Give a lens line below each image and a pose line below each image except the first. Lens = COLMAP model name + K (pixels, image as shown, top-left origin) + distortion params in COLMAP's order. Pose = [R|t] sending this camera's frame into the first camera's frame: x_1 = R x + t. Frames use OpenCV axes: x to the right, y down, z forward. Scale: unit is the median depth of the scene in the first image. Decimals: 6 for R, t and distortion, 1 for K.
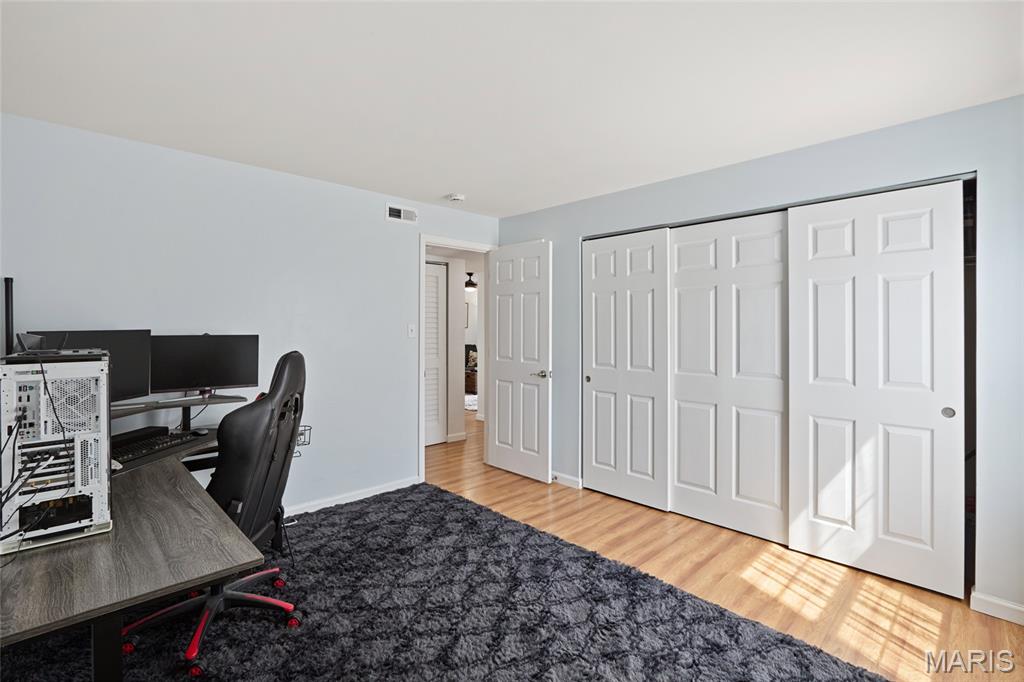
lens RADIAL K [[481.0, 0, 511.6], [0, 481.0, 334.3], [0, 0, 1]] dist [-0.006061, -0.000288]
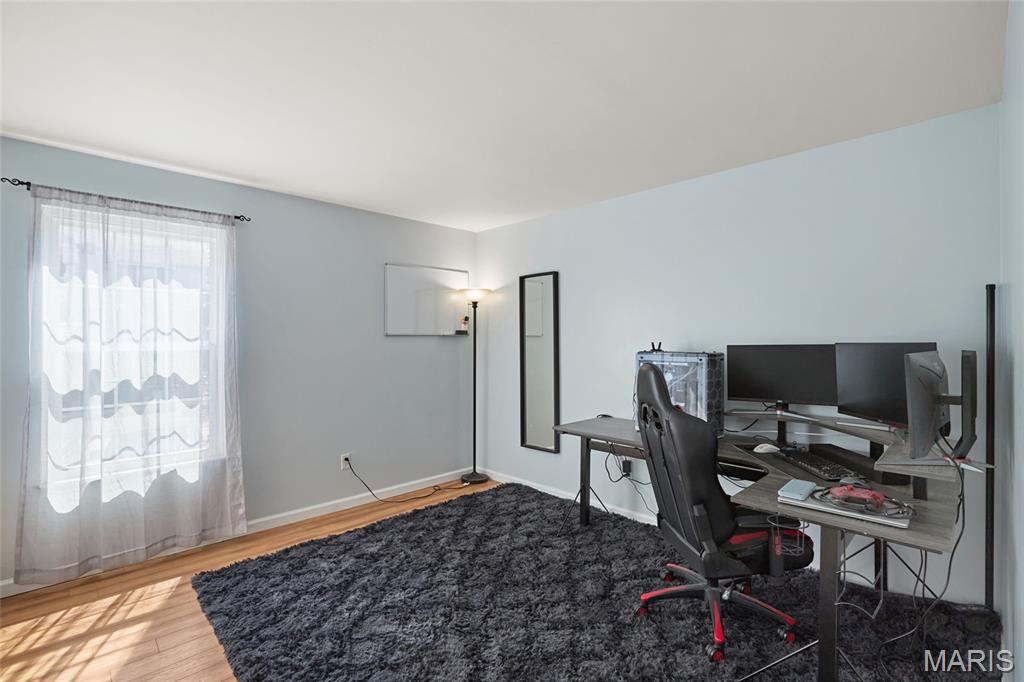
lens RADIAL K [[481.0, 0, 513.1], [0, 481.0, 341.0], [0, 0, 1]] dist [-0.006061, -0.000288]
pose [[-0.999590, -0.001710, -0.028572, -0.120981], [-0.001695, 0.999998, -0.000538, -0.009016], [0.028573, -0.000490, -0.999592, 2.010181]]
